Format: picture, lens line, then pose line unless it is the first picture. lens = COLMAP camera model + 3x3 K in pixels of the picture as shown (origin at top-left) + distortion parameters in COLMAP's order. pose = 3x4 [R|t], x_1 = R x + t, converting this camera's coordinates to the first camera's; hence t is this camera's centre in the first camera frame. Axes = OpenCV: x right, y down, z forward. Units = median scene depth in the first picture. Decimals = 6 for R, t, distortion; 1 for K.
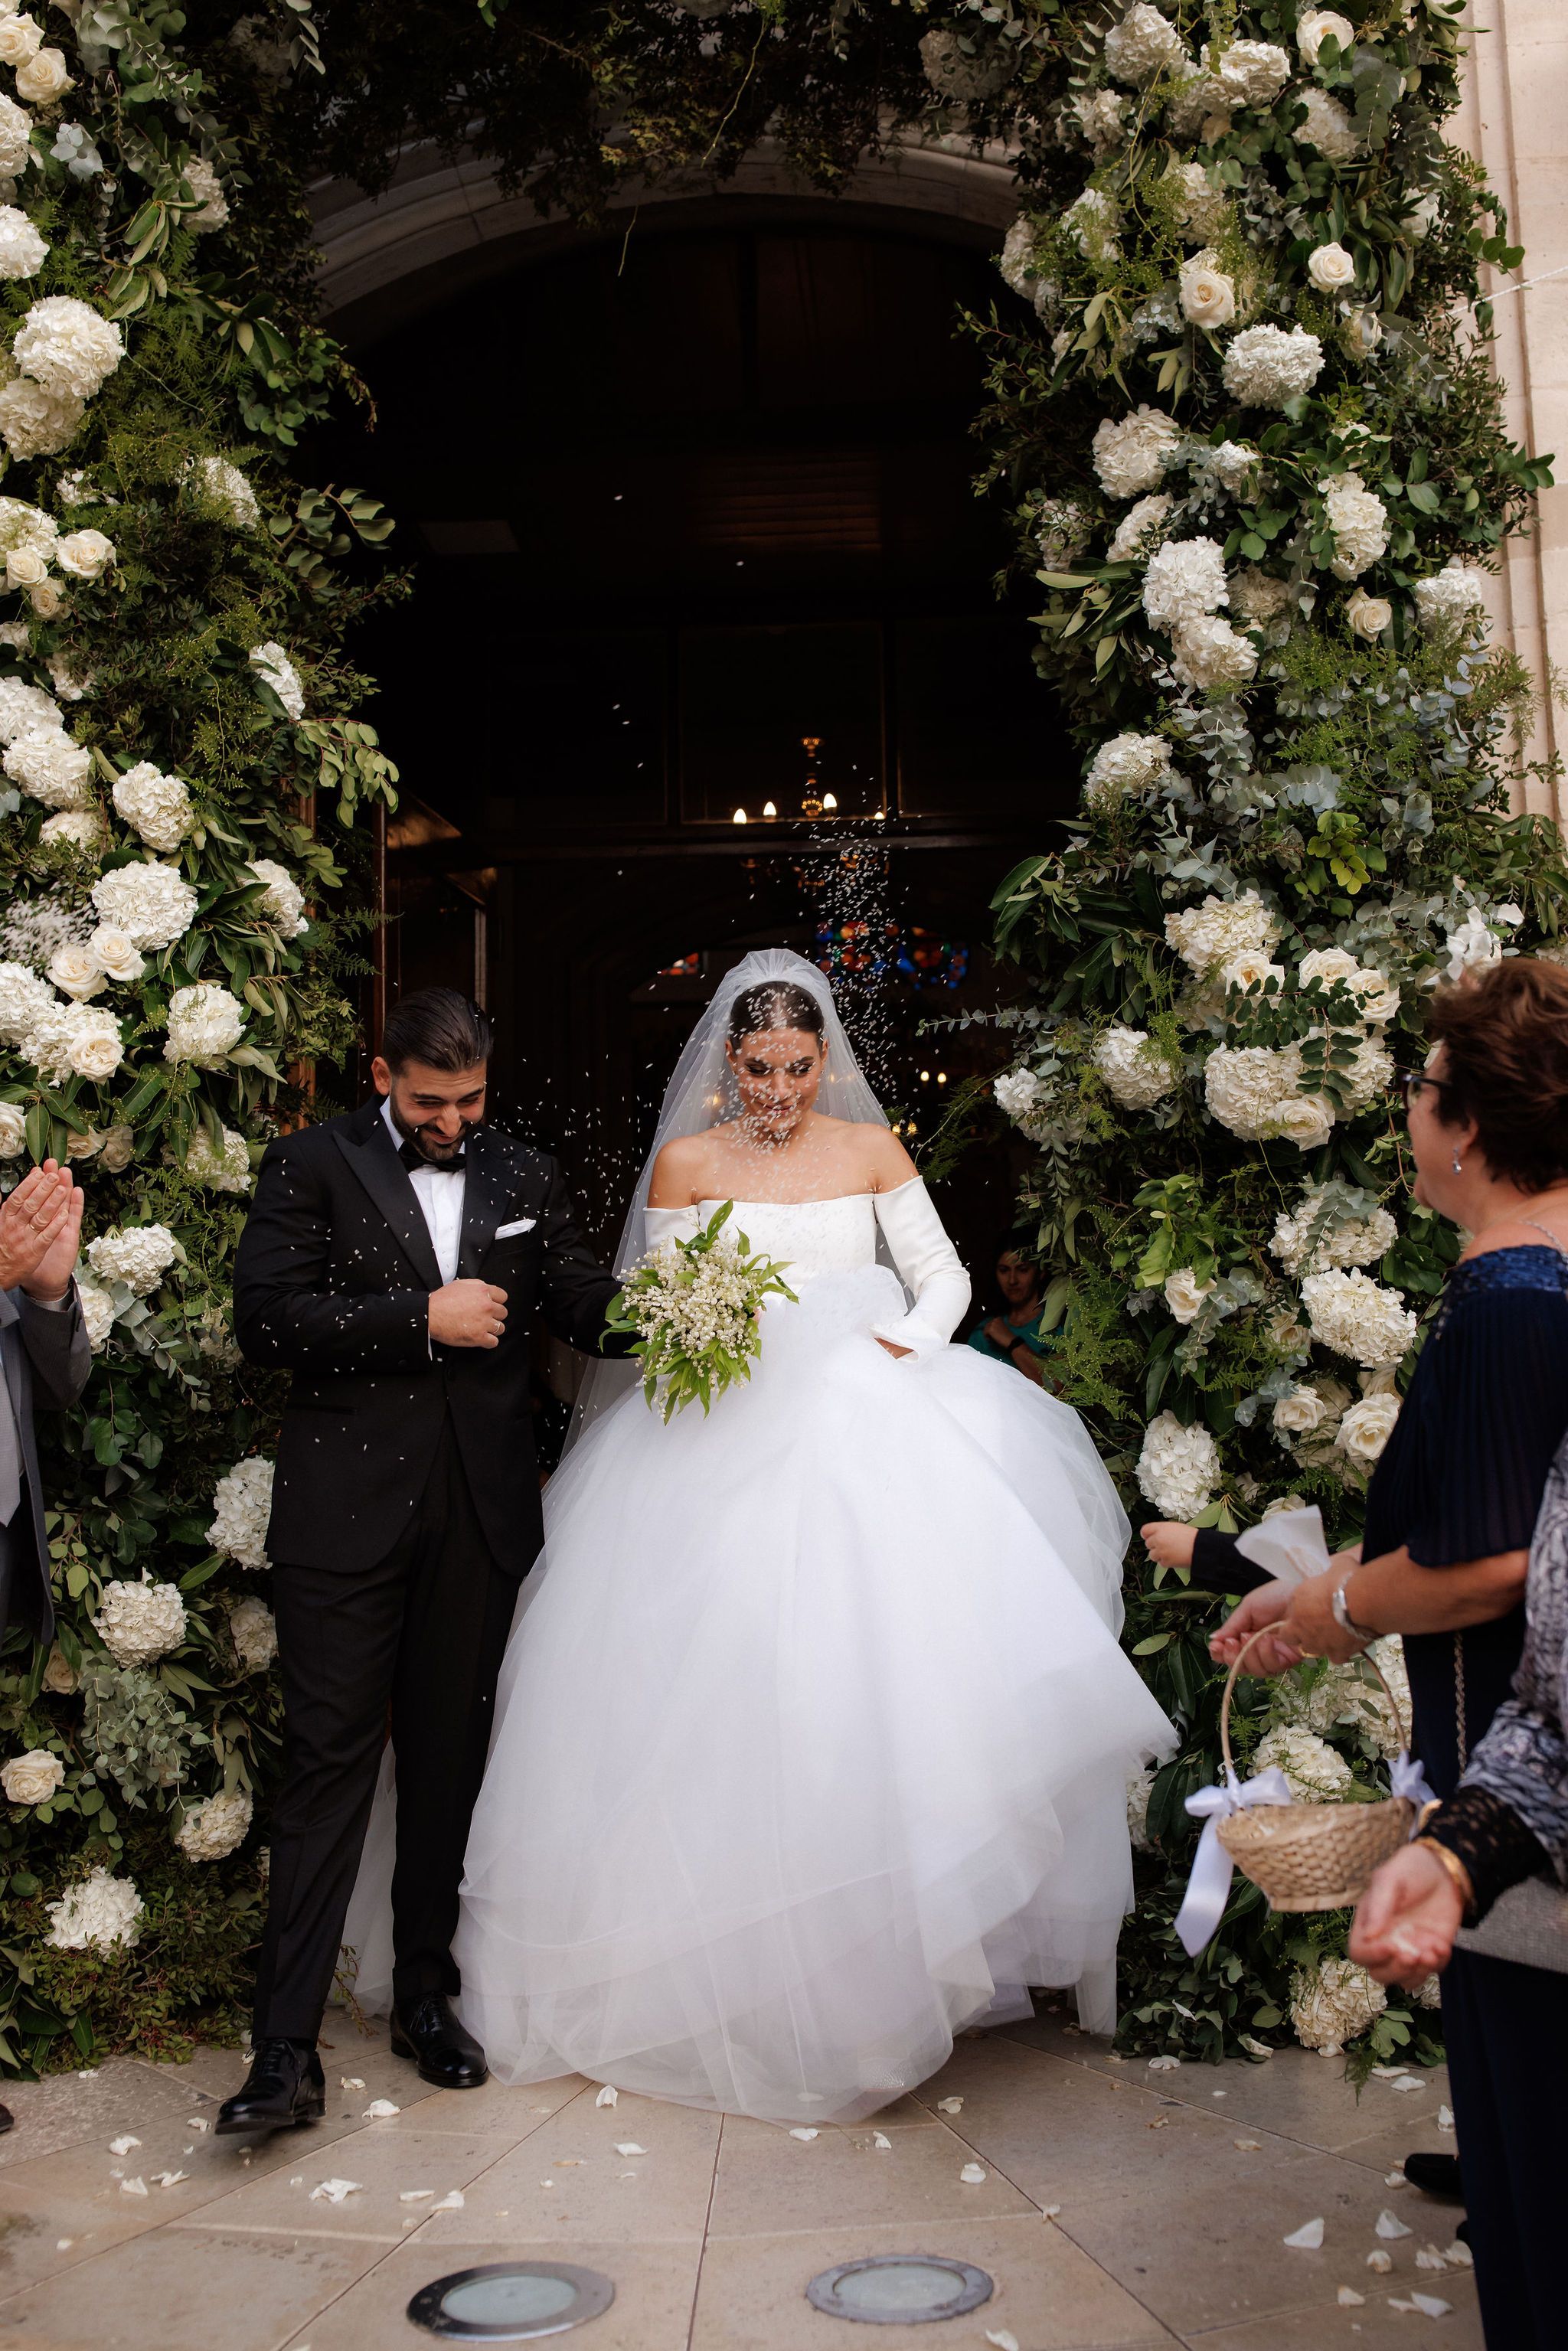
lens RADIAL K [[2373.4, 0, 784.0], [0, 2373.4, 1175.5], [0, 0, 1]] dist [-0.030826, -0.022851]
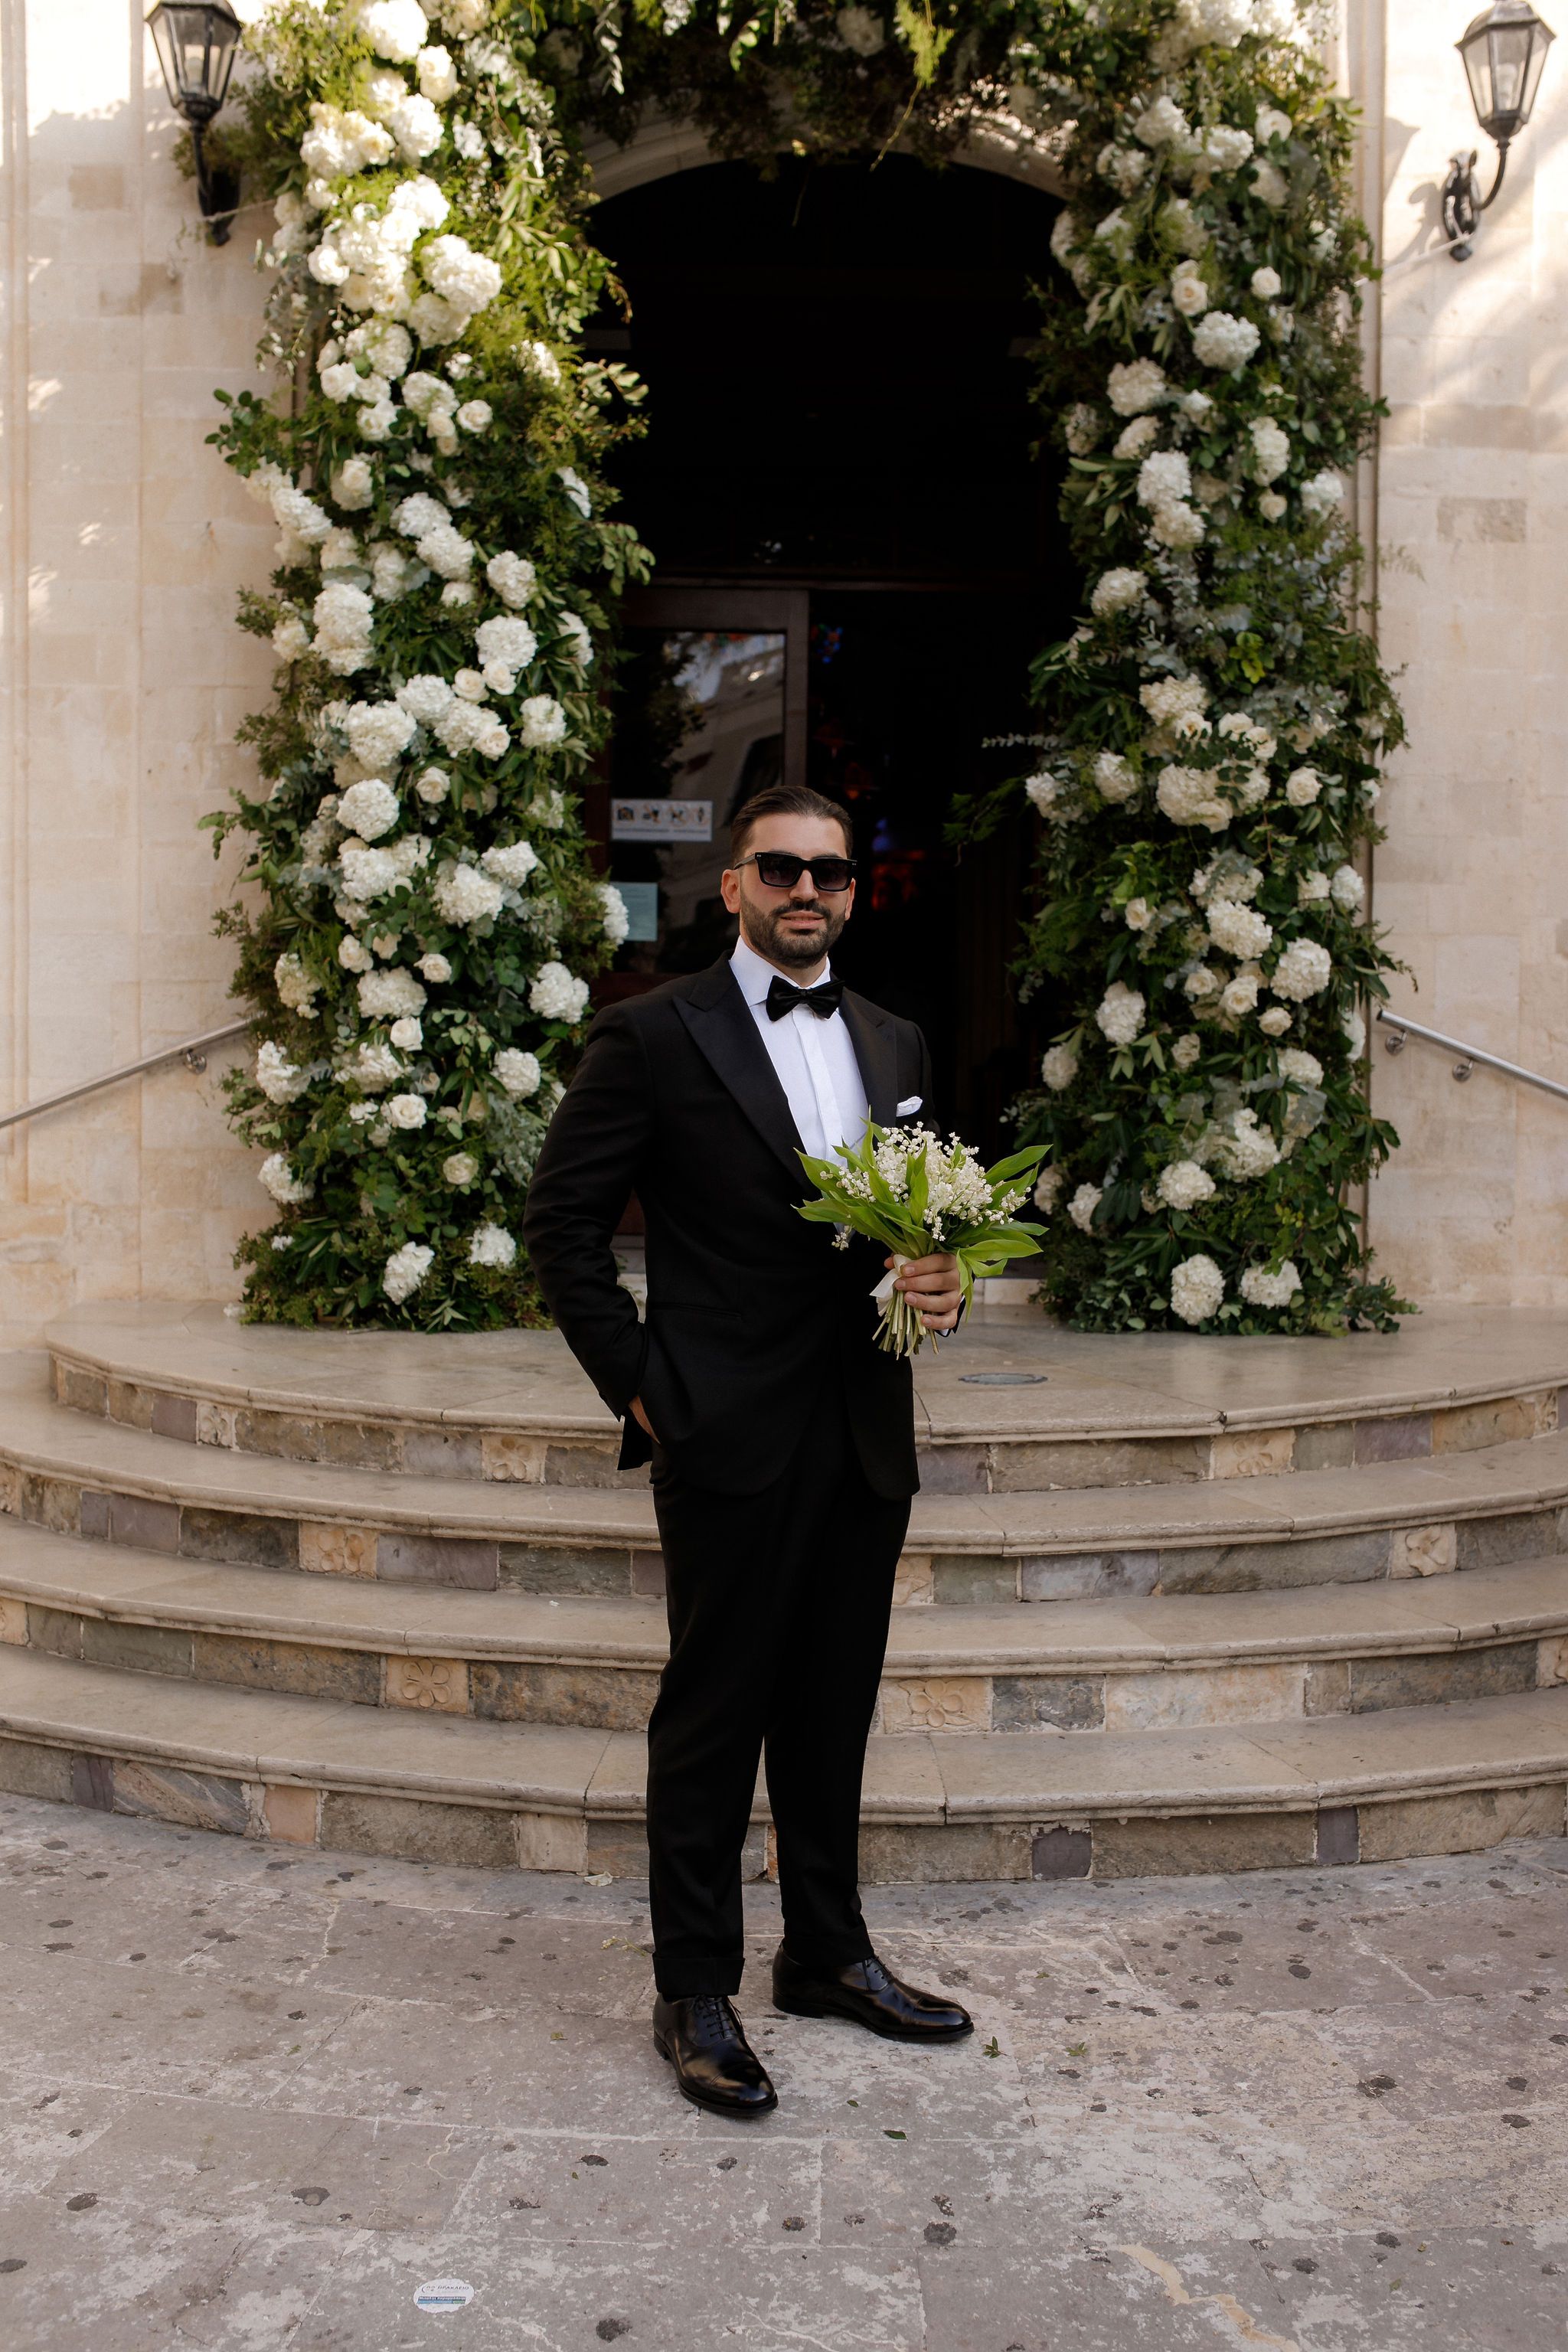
lens RADIAL K [[2039.1, 0, 784.0], [0, 2039.1, 1176.0], [0, 0, 1]] dist [-0.077309, 0.009587]
pose [[0.997824, 0.033932, 0.056523, -0.154752], [-0.043362, 0.983613, 0.175002, -0.008526], [-0.049659, -0.177072, 0.982944, -0.440841]]
